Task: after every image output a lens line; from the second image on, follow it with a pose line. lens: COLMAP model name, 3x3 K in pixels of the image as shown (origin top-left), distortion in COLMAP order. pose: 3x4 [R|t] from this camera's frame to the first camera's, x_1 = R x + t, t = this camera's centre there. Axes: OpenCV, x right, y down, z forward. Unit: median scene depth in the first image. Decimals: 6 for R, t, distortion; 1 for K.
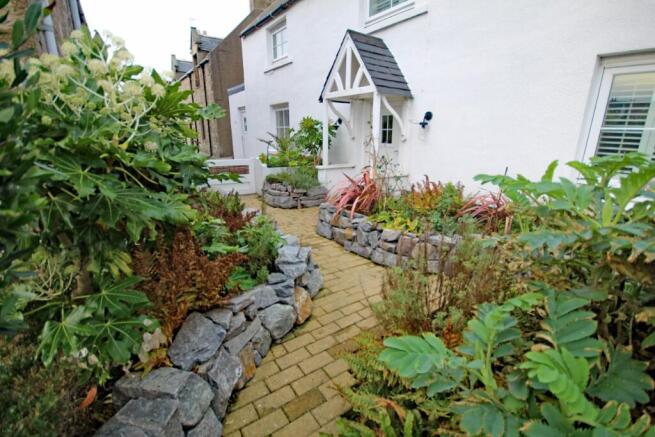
lens RADIAL K [[299.9, 0, 330.1], [0, 299.9, 219.1], [0, 0, 1]] dist [0.000618, -0.007519]
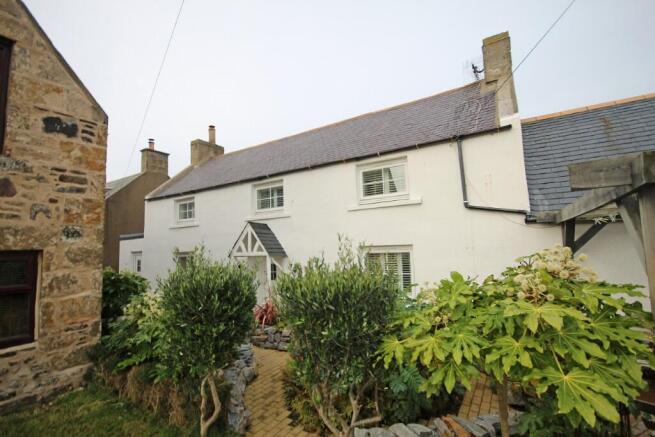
lens RADIAL K [[299.9, 0, 327.8], [0, 299.9, 221.2], [0, 0, 1]] dist [0.000618, -0.007519]
pose [[0.910166, 0.003983, 0.414224, -0.245792], [0.152527, 0.926479, -0.344052, 0.060866], [-0.385140, 0.376325, 0.842643, -0.685732]]
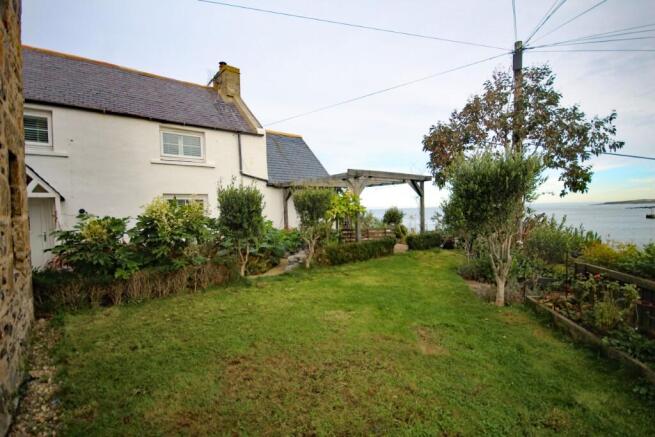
lens RADIAL K [[299.9, 0, 326.4], [0, 299.9, 221.0], [0, 0, 1]] dist [0.000618, -0.007519]
pose [[-0.095532, -0.031350, 0.994933, -1.428033], [0.315166, 0.947131, 0.060106, 0.050866], [-0.944216, 0.319311, -0.080601, -0.178767]]
